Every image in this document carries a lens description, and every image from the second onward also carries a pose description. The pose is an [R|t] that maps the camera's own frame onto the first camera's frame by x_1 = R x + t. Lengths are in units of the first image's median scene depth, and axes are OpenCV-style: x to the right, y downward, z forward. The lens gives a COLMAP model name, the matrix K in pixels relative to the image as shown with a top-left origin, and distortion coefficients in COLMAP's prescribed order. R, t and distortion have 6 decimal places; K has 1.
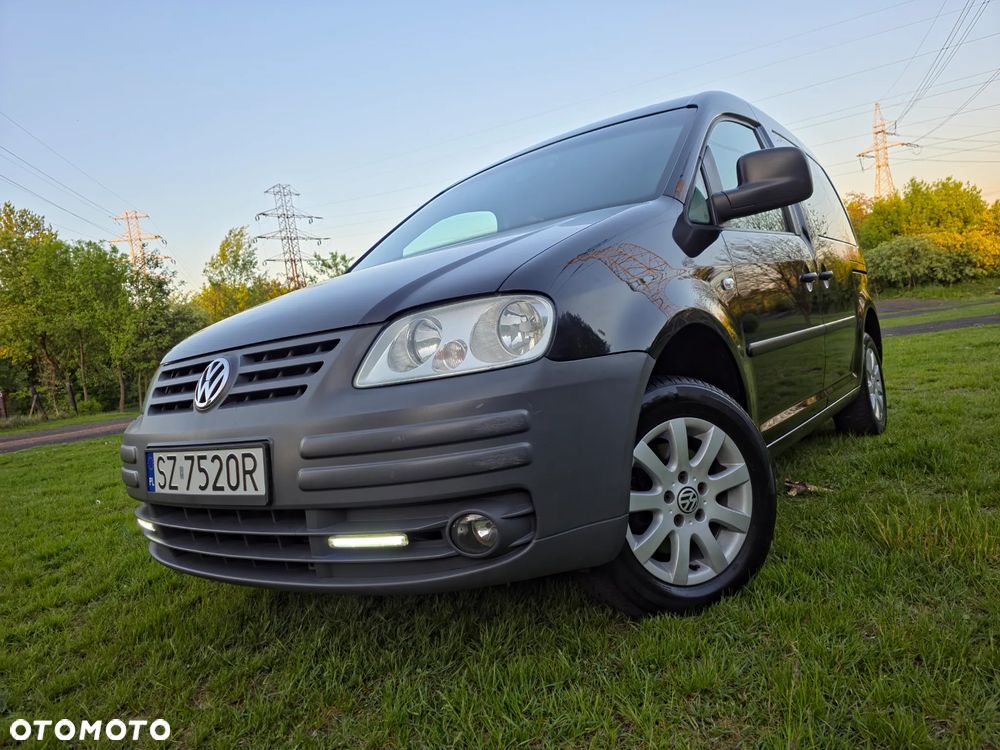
lens RADIAL K [[676.1, 0, 494.5], [0, 676.1, 379.1], [0, 0, 1]] dist [0.058038, -0.054740]
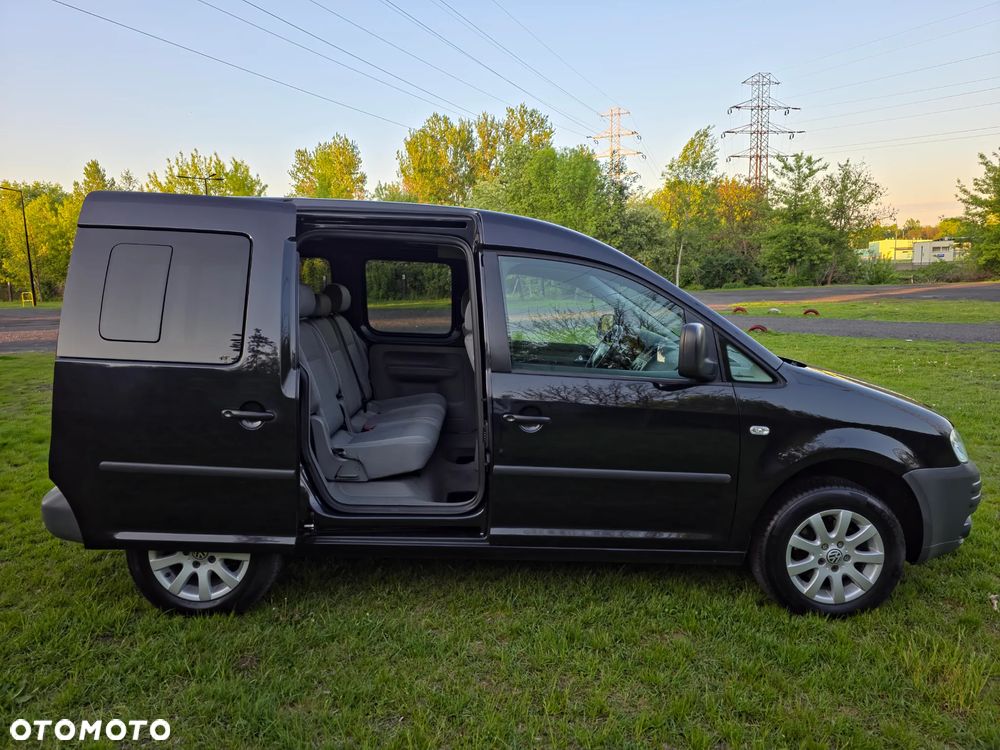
lens RADIAL K [[674.2, 0, 500.3], [0, 674.2, 370.1], [0, 0, 1]] dist [0.059779, -0.054697]
pose [[0.803310, 0.194483, -0.562911, 0.026581], [-0.113327, 0.977825, 0.176109, -0.022132], [0.584679, -0.077677, 0.807538, -0.024320]]
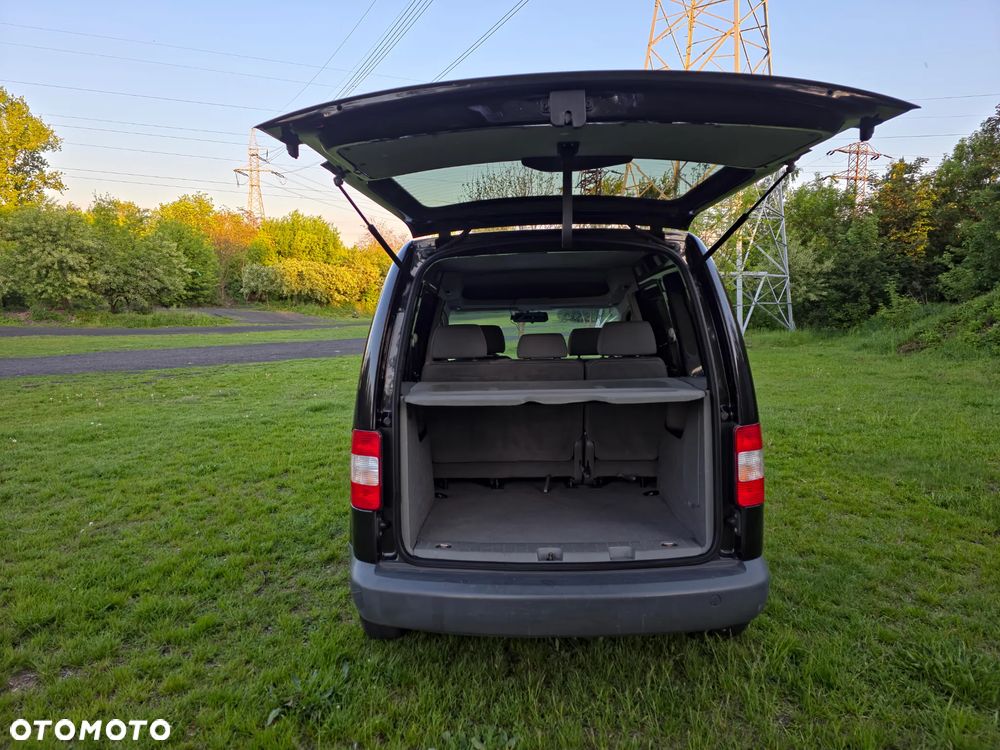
lens RADIAL K [[674.2, 0, 492.6], [0, 674.2, 367.6], [0, 0, 1]] dist [0.059779, -0.054697]
pose [[0.630761, 0.052537, 0.774196, -0.119786], [-0.047583, 0.998447, -0.028988, -0.006460], [-0.774517, -0.018554, 0.632281, -0.016778]]
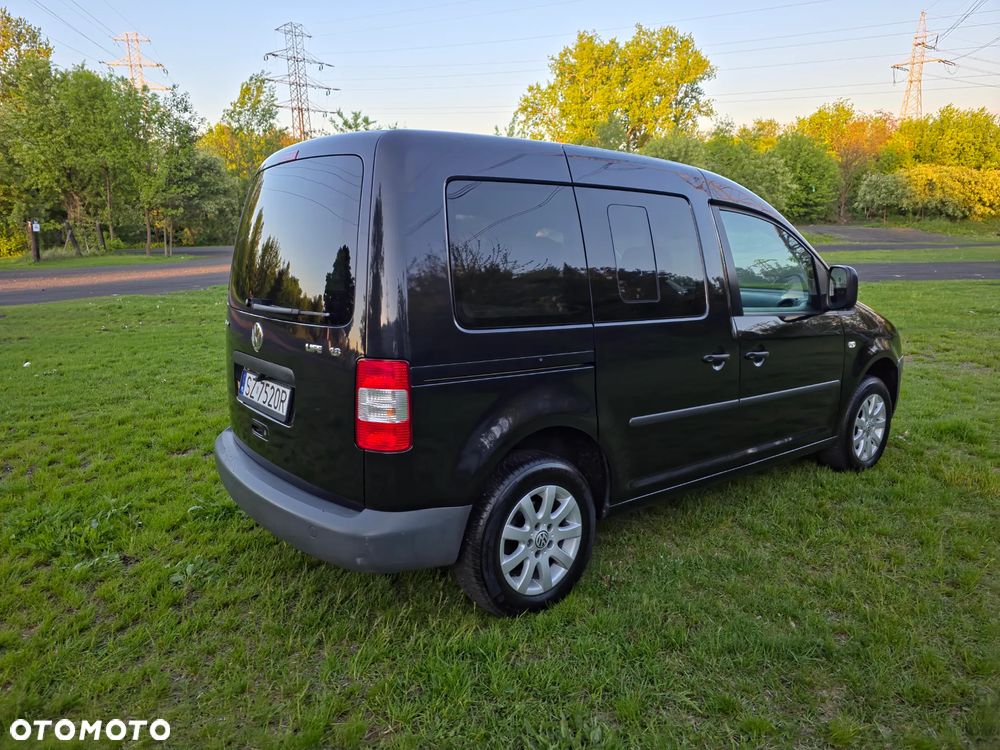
lens RADIAL K [[676.1, 0, 494.8], [0, 676.1, 368.9], [0, 0, 1]] dist [0.058038, -0.054740]
pose [[0.993139, 0.111389, 0.035587, -0.044220], [-0.115754, 0.979626, 0.164113, -0.013147], [-0.016582, -0.167107, 0.985799, -0.047242]]
